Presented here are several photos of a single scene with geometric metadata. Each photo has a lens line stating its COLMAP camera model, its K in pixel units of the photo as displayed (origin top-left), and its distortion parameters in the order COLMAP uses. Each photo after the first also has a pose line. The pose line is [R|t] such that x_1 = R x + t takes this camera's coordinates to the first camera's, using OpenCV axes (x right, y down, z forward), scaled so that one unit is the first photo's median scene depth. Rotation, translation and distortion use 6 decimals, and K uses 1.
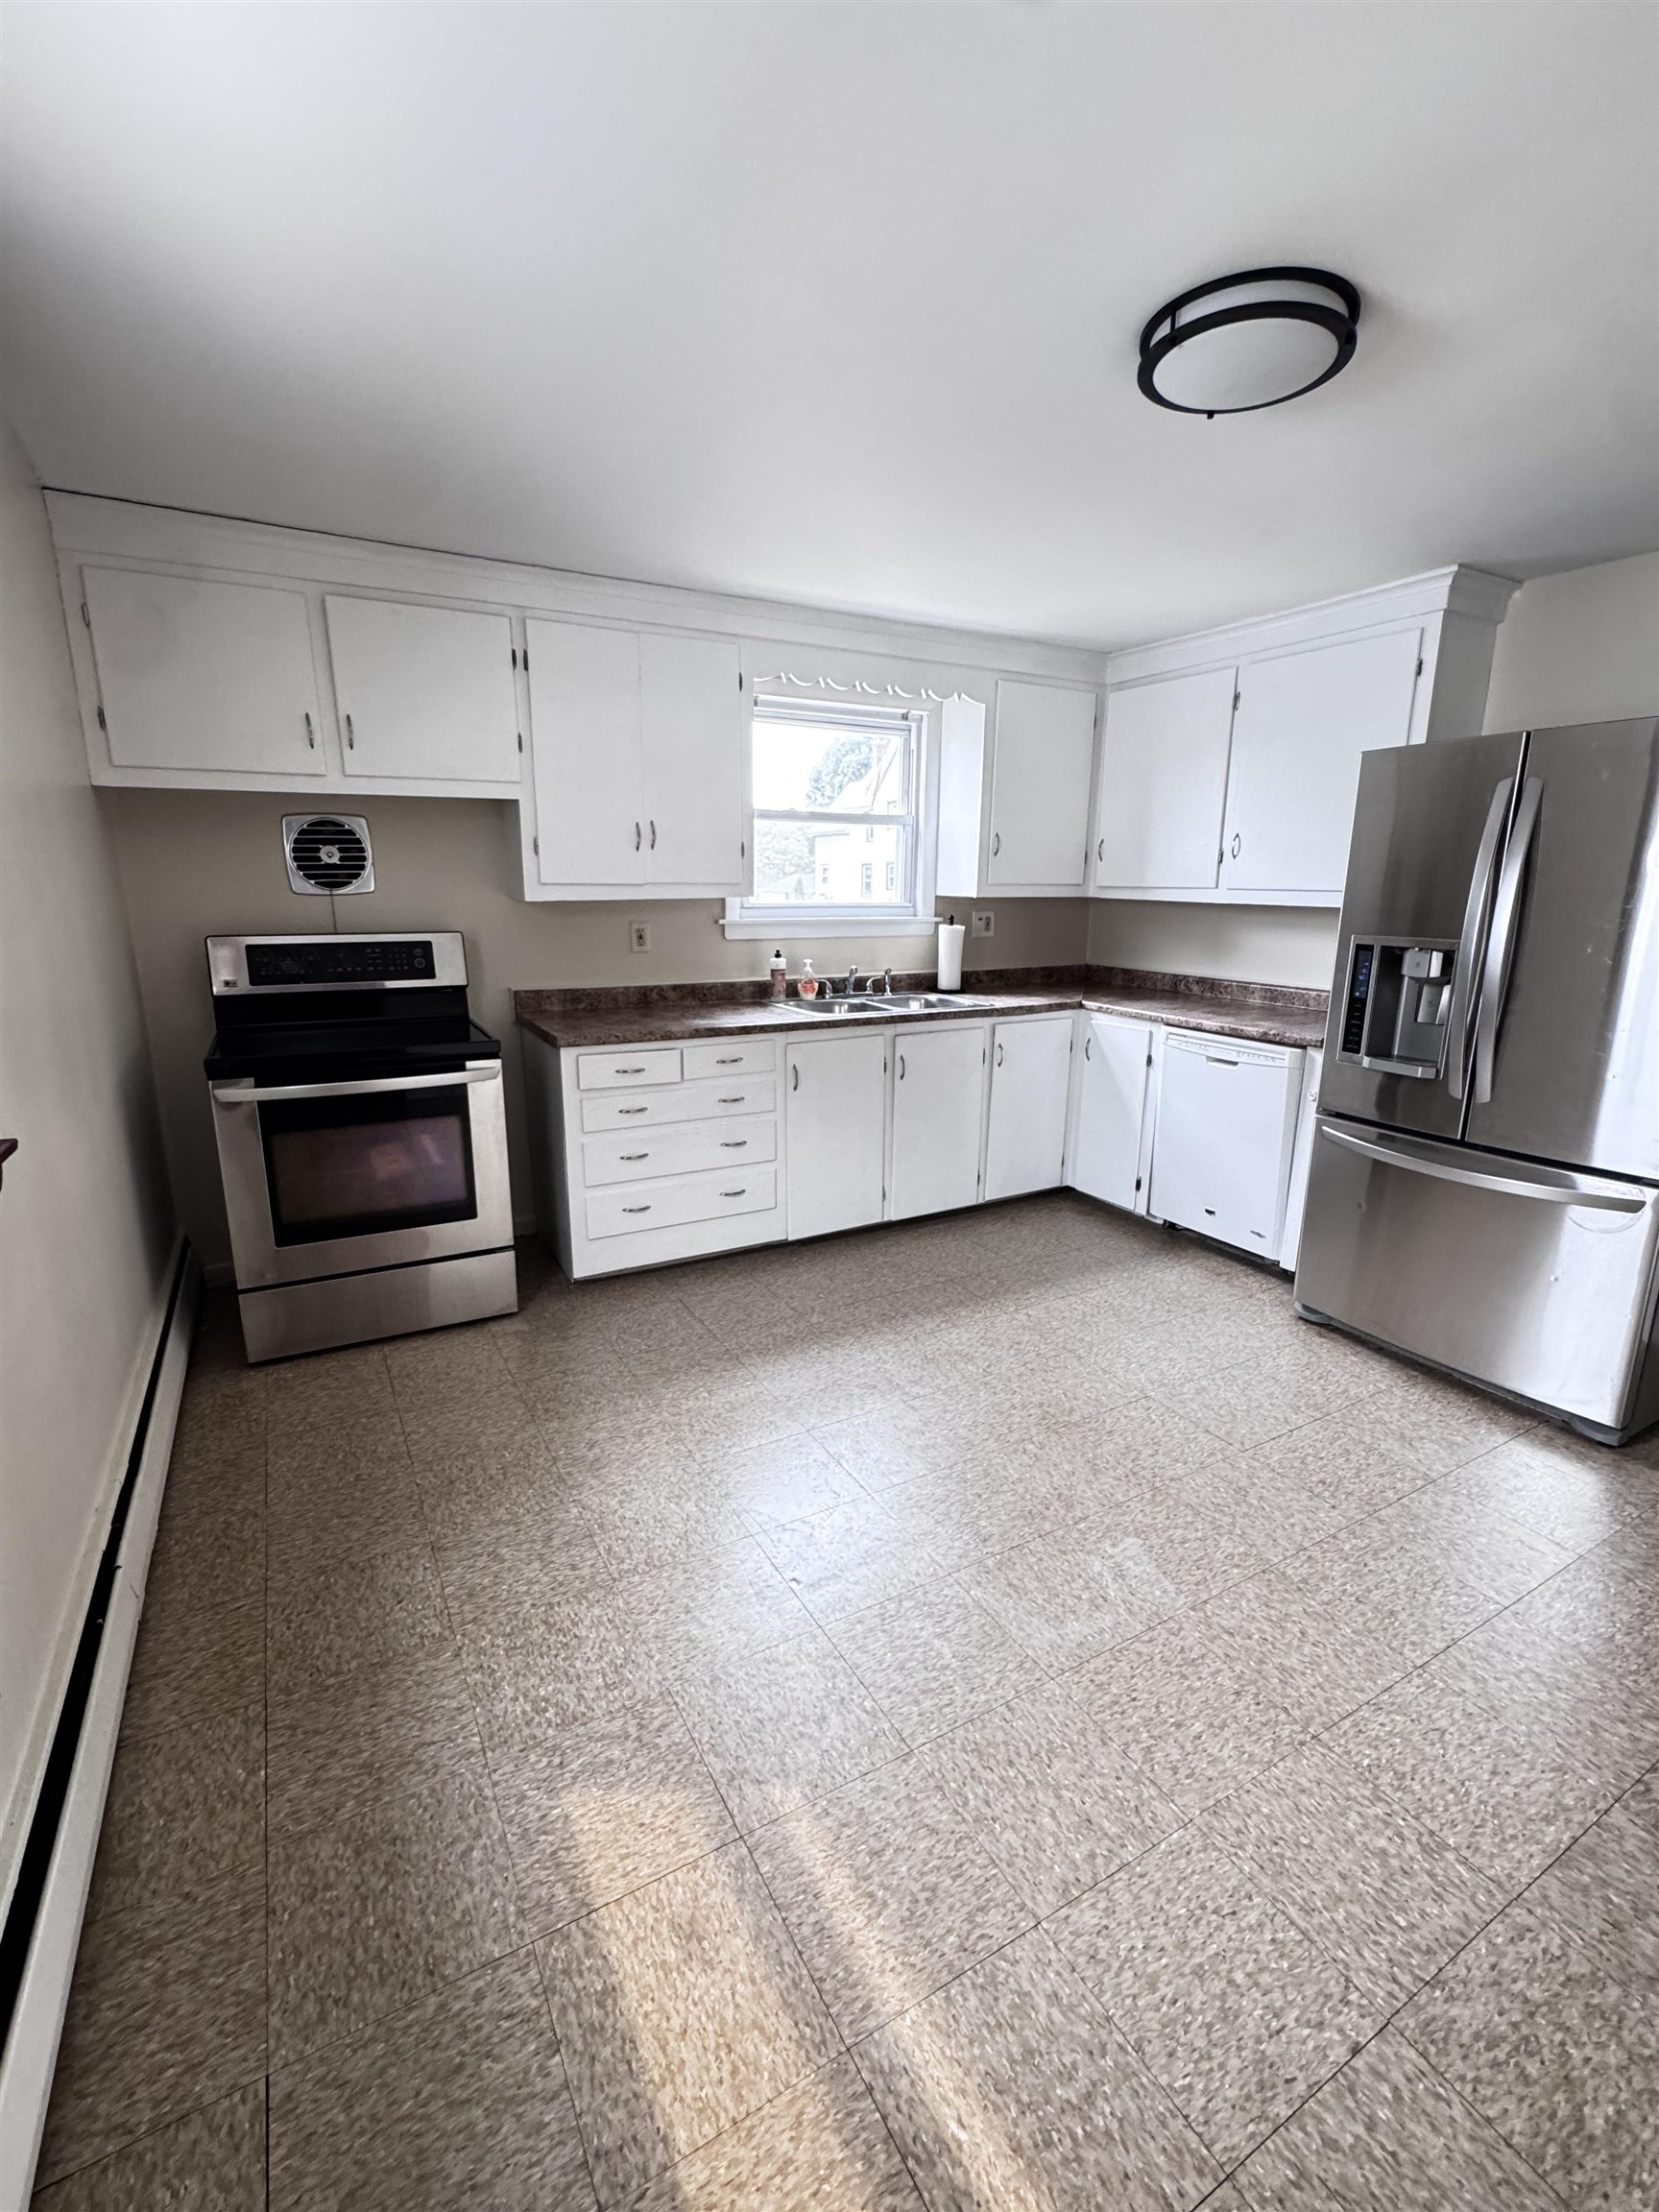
lens RADIAL K [[960.4, 0, 825.8], [0, 960.4, 1108.7], [0, 0, 1]] dist [-0.002976, 0.000160]
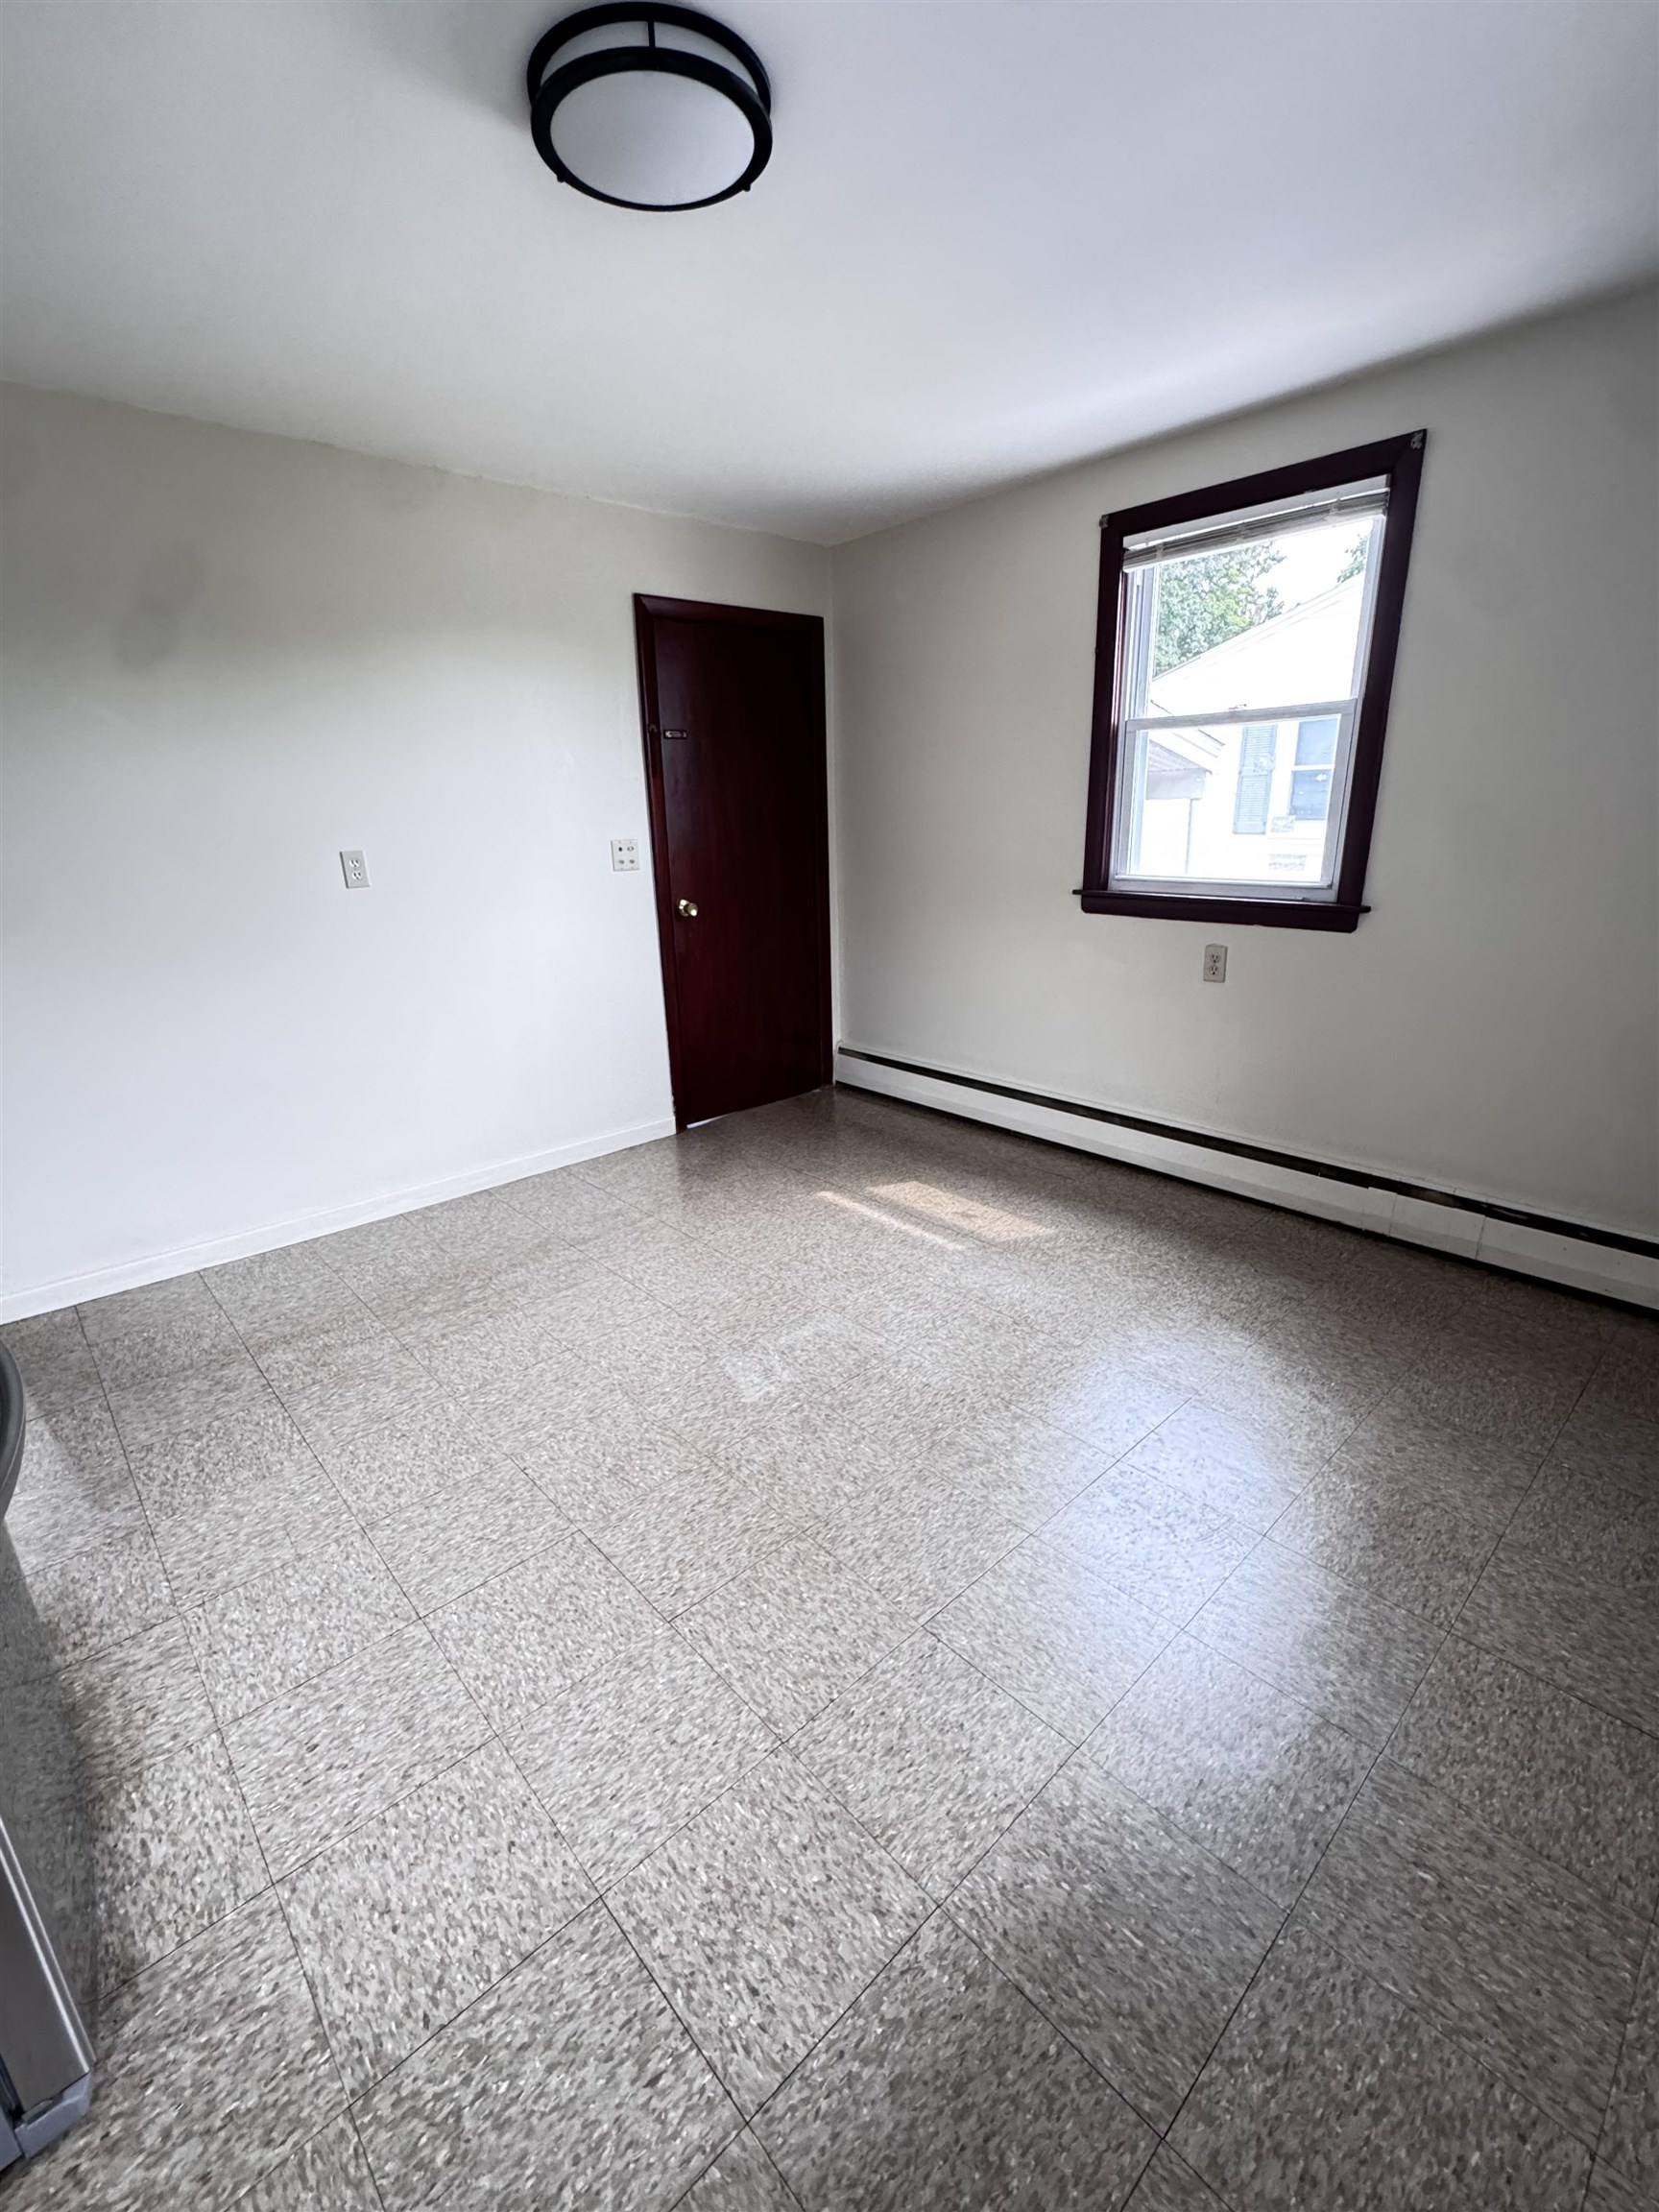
lens RADIAL K [[960.4, 0, 827.8], [0, 960.4, 1106.3], [0, 0, 1]] dist [-0.002976, 0.000160]
pose [[-0.974419, 0.083220, -0.208763, 0.496521], [-0.034578, 0.862335, 0.505156, -0.437132], [0.222063, 0.499452, -0.837398, 2.019130]]
